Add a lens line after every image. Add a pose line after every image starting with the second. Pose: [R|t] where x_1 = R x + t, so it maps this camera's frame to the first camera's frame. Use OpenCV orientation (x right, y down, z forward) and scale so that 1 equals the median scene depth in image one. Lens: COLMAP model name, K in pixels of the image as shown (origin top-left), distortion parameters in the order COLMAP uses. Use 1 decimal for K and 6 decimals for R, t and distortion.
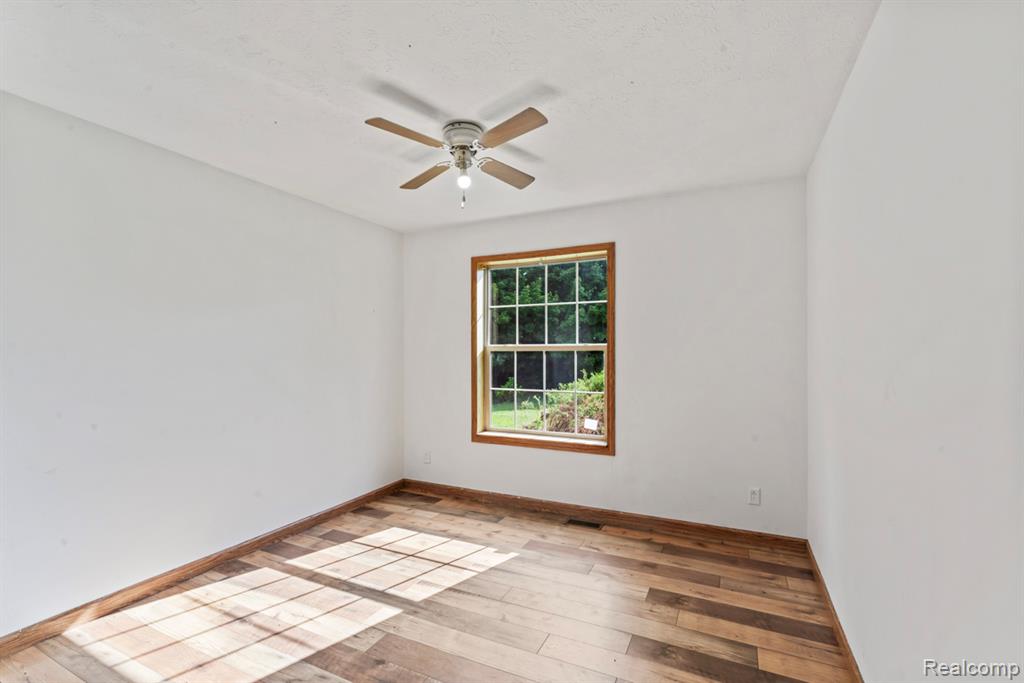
lens RADIAL K [[437.0, 0, 506.7], [0, 437.0, 362.6], [0, 0, 1]] dist [-0.001541, -0.000137]
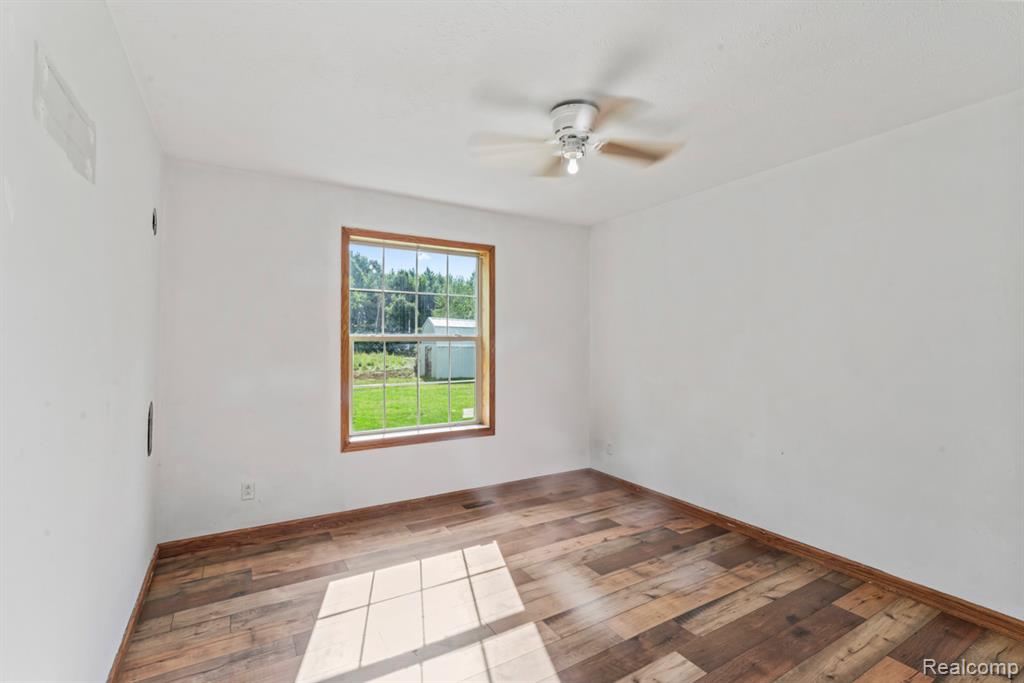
lens RADIAL K [[441.6, 0, 505.3], [0, 441.6, 344.3], [0, 0, 1]] dist [0.001502, 0.000188]
pose [[0.575525, 0.001405, 0.817783, -0.576368], [0.016630, 0.999772, -0.013421, -0.003971], [-0.817615, 0.021324, 0.575370, 0.276326]]
